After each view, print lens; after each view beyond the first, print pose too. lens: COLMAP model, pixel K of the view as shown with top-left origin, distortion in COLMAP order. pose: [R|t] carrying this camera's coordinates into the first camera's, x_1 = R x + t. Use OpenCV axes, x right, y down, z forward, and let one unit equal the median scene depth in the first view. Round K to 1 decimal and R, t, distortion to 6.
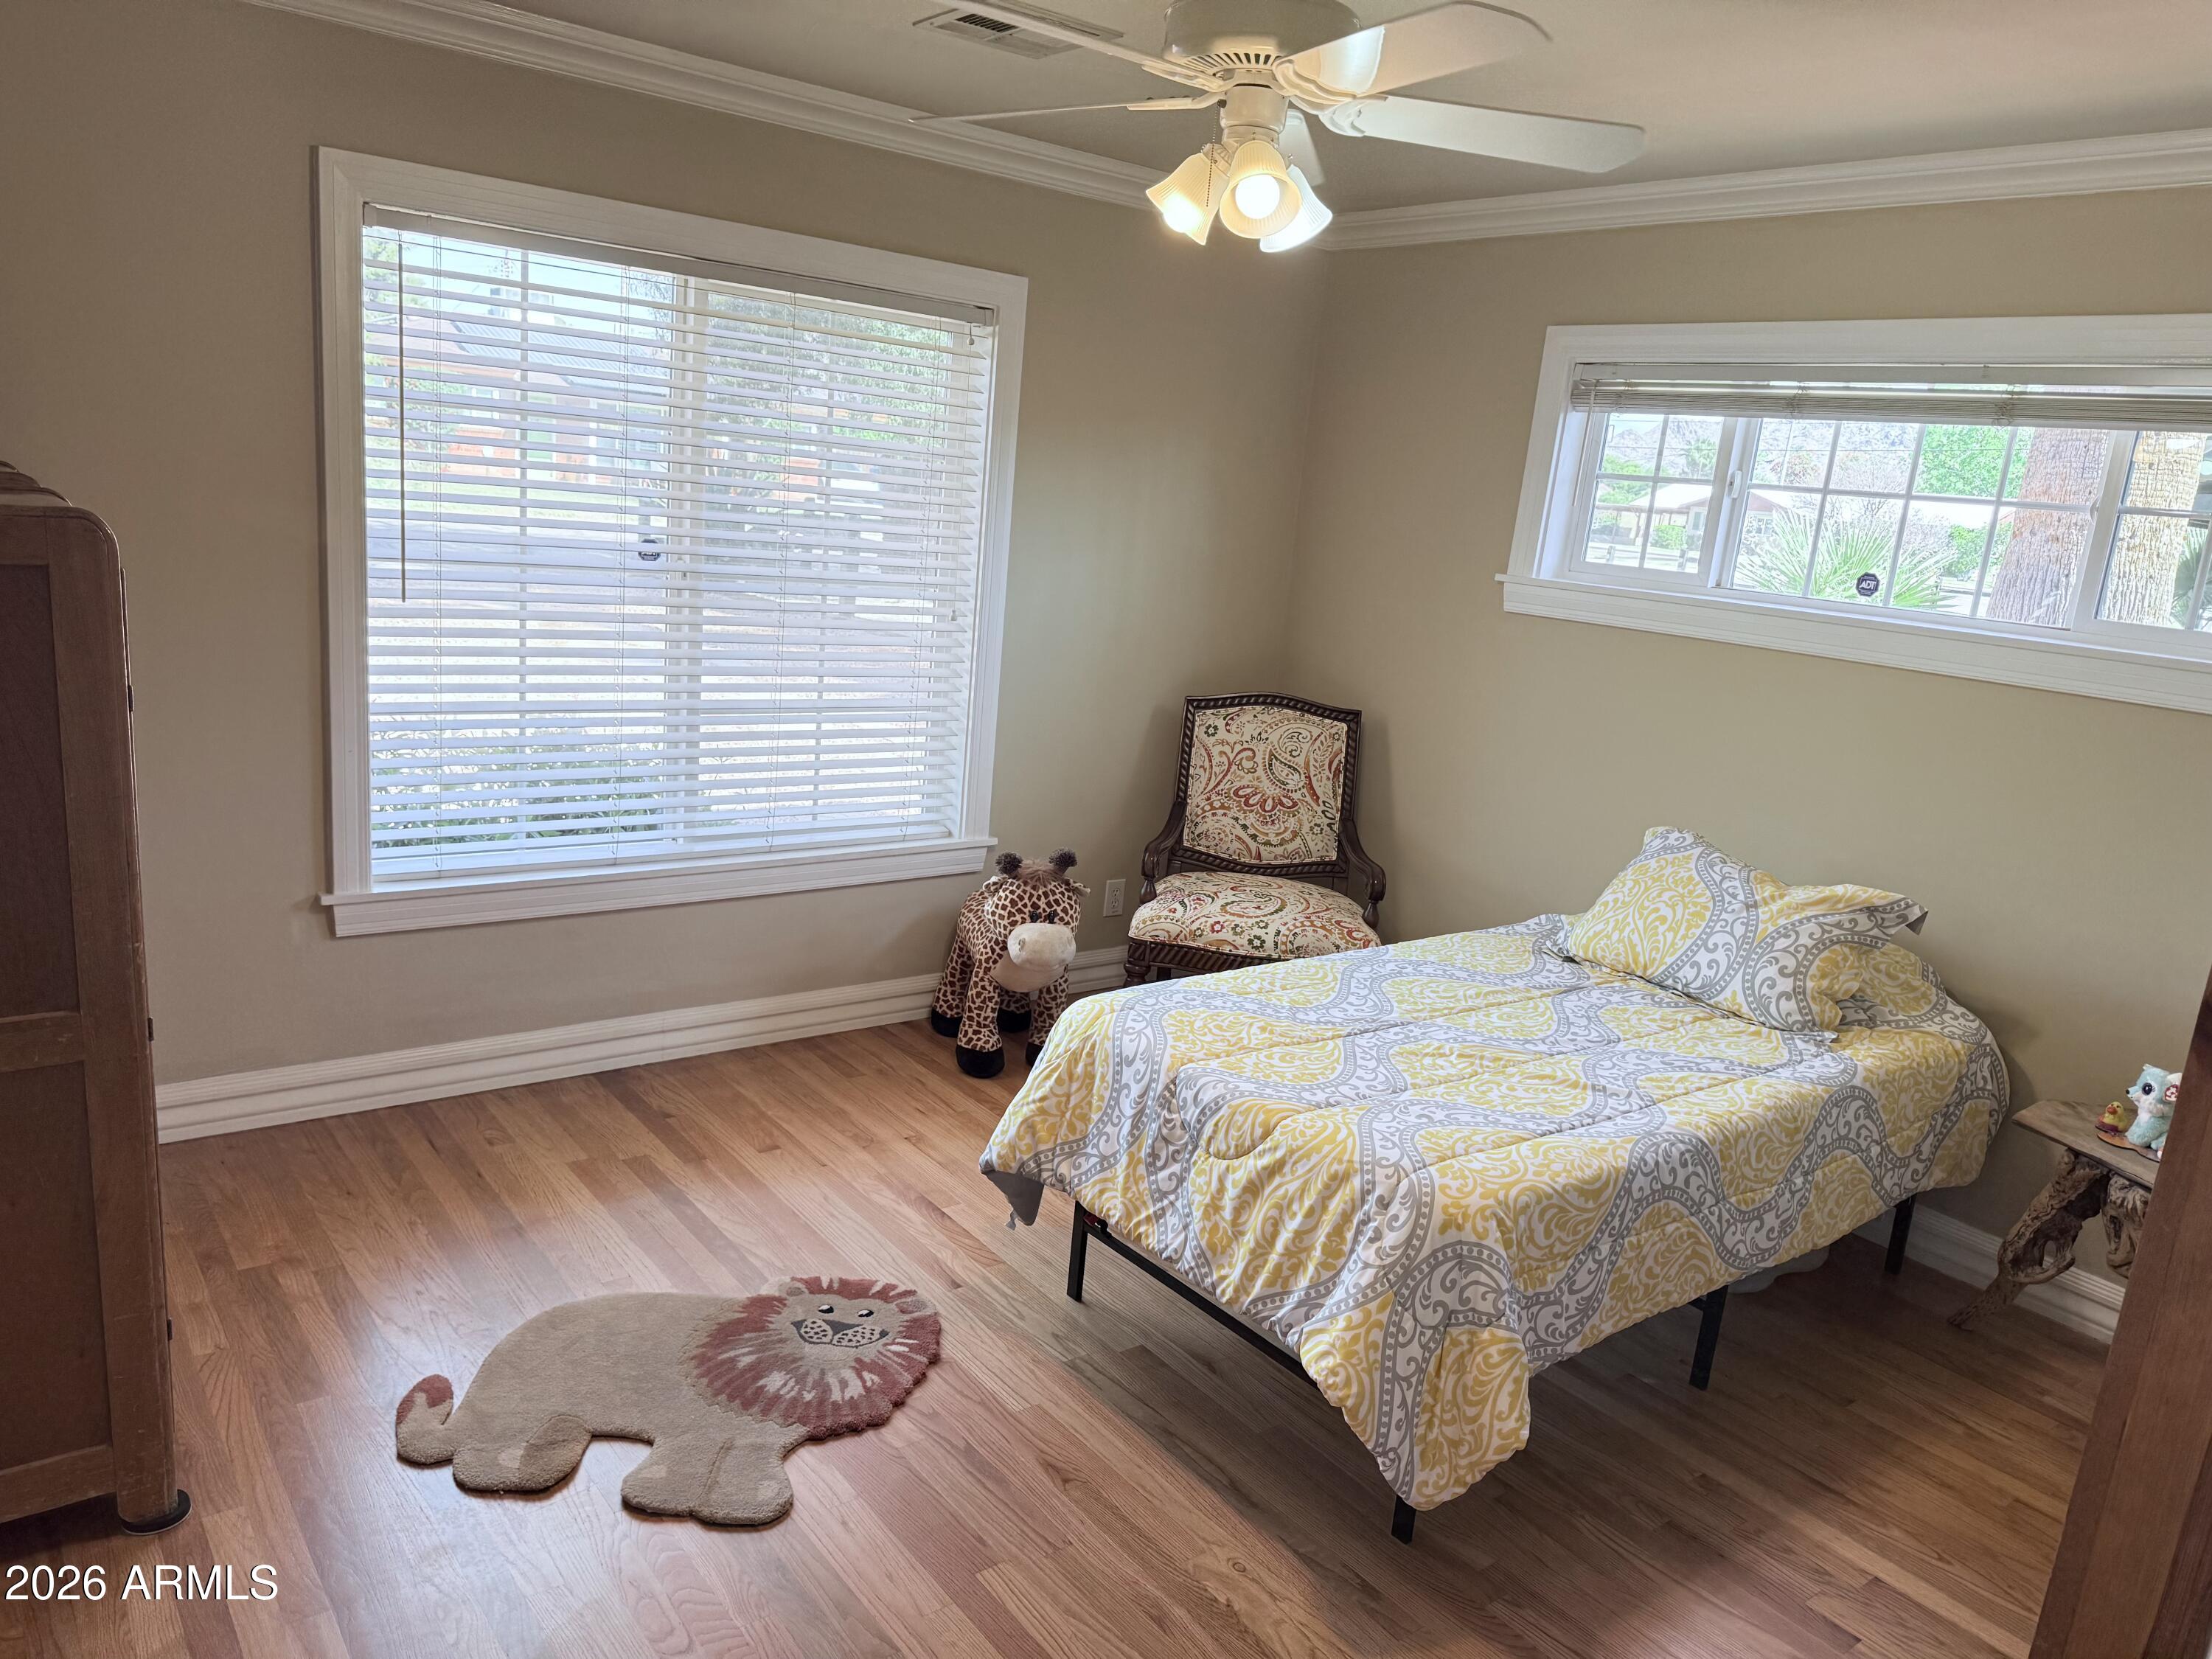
lens RADIAL K [[1586.8, 0, 1106.0], [0, 1586.8, 829.5], [0, 0, 1]] dist [0.075943, -0.123438]
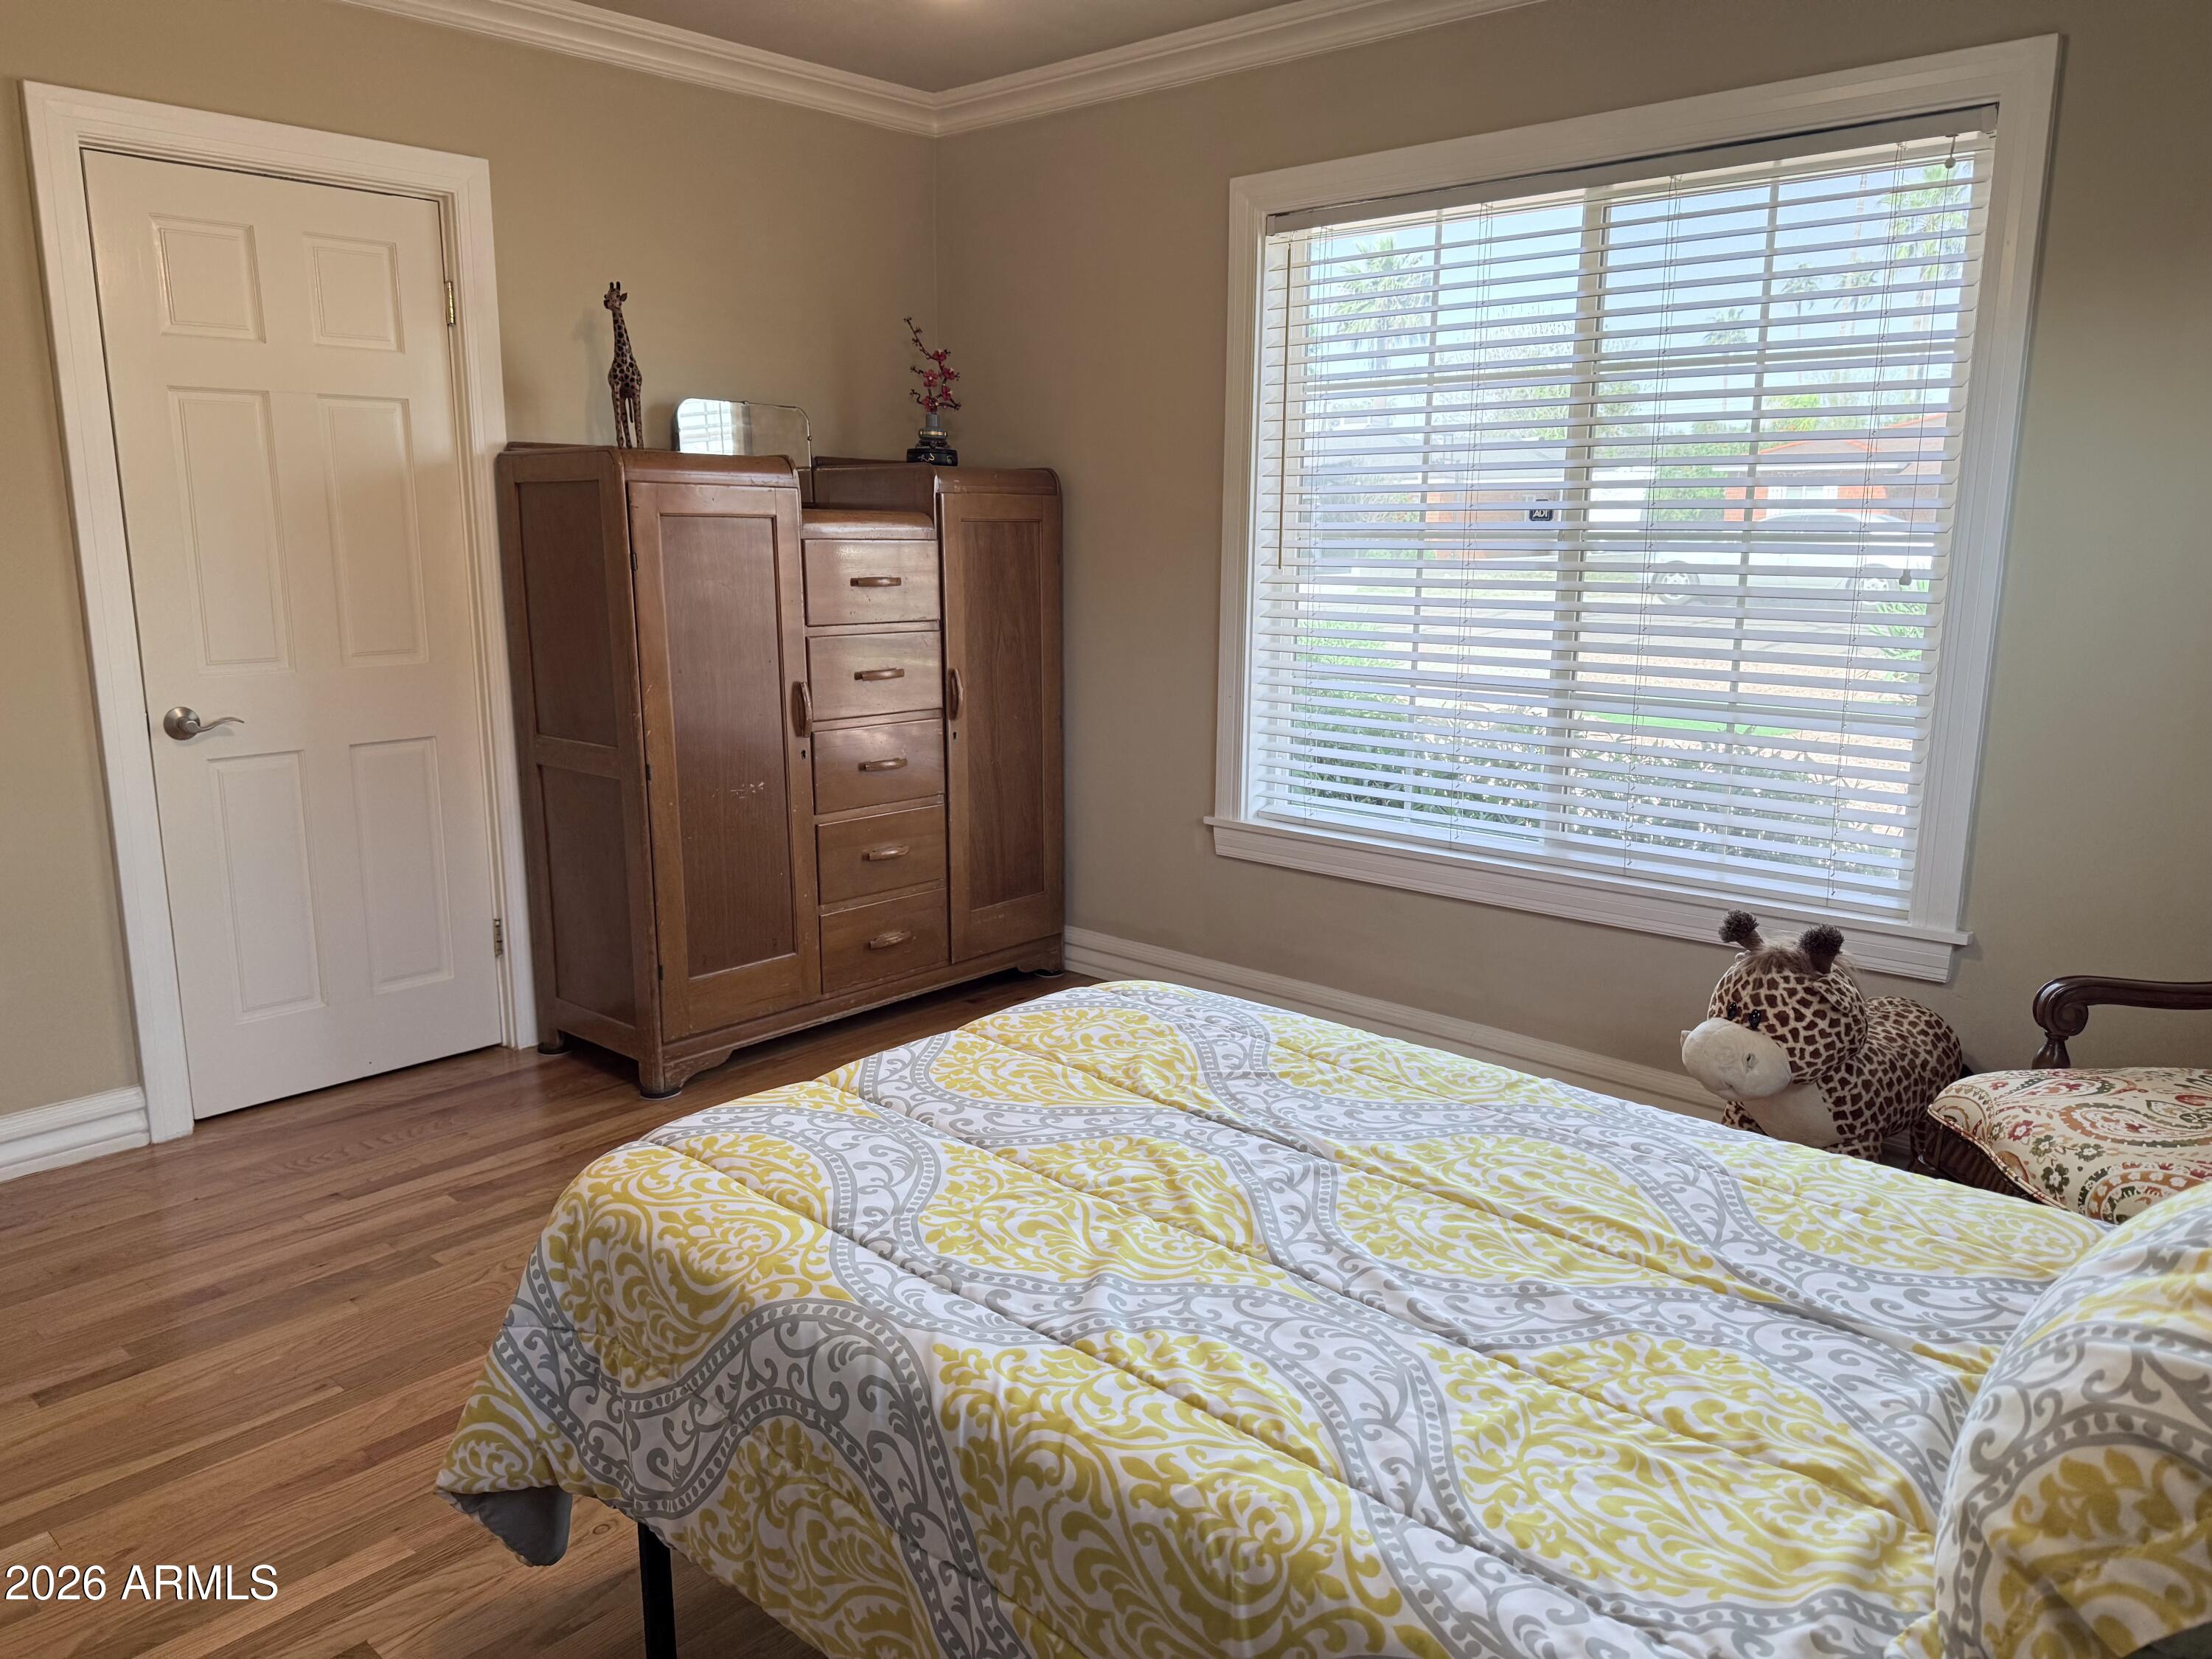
lens RADIAL K [[1586.8, 0, 1106.0], [0, 1586.8, 829.5], [0, 0, 1]] dist [0.075943, -0.123438]
pose [[0.158208, 0.101633, -0.982161, 0.582379], [-0.202578, 0.976871, 0.068454, -0.011762], [0.966402, 0.188135, 0.175138, 0.650614]]
